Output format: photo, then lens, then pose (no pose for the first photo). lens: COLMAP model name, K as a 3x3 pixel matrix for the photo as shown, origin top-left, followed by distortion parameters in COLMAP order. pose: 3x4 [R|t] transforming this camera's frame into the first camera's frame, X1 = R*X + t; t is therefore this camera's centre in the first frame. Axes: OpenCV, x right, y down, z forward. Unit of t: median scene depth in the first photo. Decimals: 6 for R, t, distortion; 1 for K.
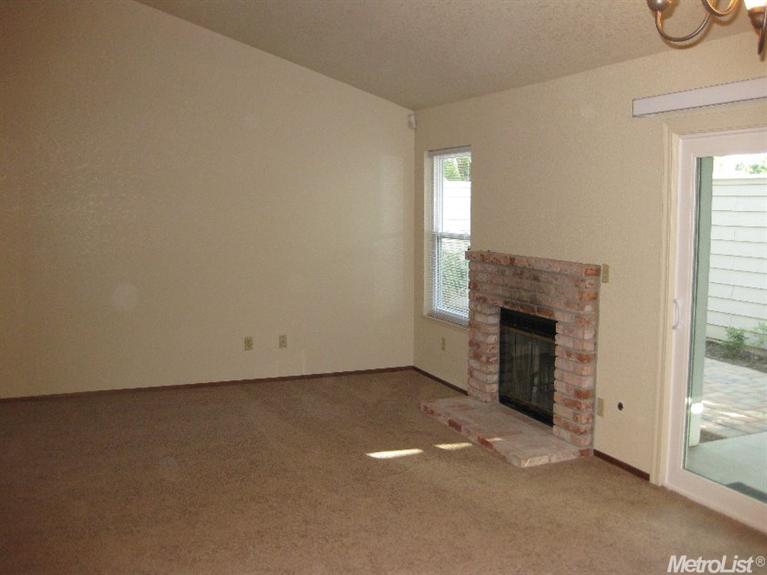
lens RADIAL K [[791.2, 0, 383.7], [0, 791.2, 287.7], [0, 0, 1]] dist [-0.101642, 0.000000]
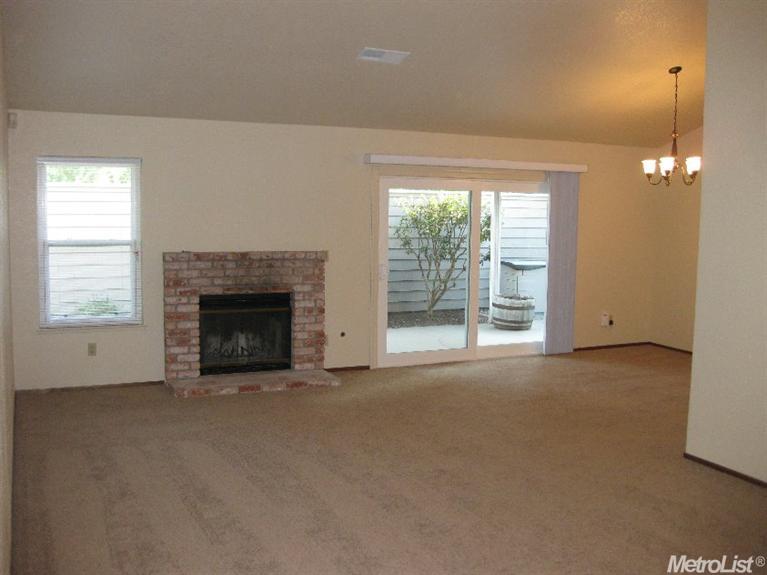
lens RADIAL K [[791.2, 0, 384.0], [0, 791.2, 285.3], [0, 0, 1]] dist [-0.101642, 0.000000]
pose [[-0.045399, -0.099874, 0.993964, -1.251399], [0.092260, 0.990318, 0.103722, -0.107720], [-0.994699, 0.096412, -0.035745, 0.889961]]
